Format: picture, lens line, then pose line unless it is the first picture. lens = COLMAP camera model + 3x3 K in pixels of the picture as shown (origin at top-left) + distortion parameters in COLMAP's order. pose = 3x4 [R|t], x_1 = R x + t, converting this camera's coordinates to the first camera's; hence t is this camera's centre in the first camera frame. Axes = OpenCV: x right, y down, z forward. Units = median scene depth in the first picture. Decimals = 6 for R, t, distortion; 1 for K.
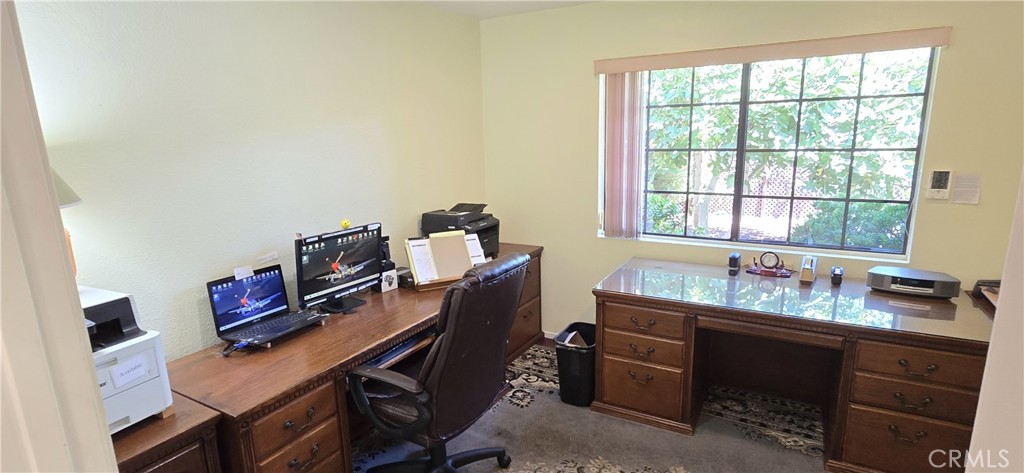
lens RADIAL K [[517.7, 0, 497.4], [0, 517.7, 238.8], [0, 0, 1]] dist [-0.001479, -0.000470]
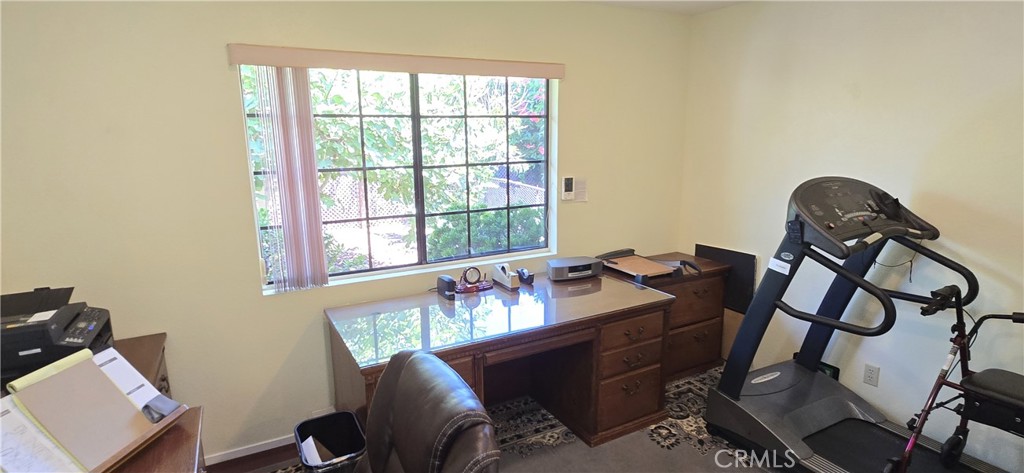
lens RADIAL K [[533.9, 0, 511.4], [0, 533.9, 239.6], [0, 0, 1]] dist [-0.000191, 0.000278]
pose [[0.504482, -0.154965, 0.849402, -0.335979], [0.172865, 0.981972, 0.076482, -0.104930], [-0.845941, 0.108248, 0.522175, 0.448180]]
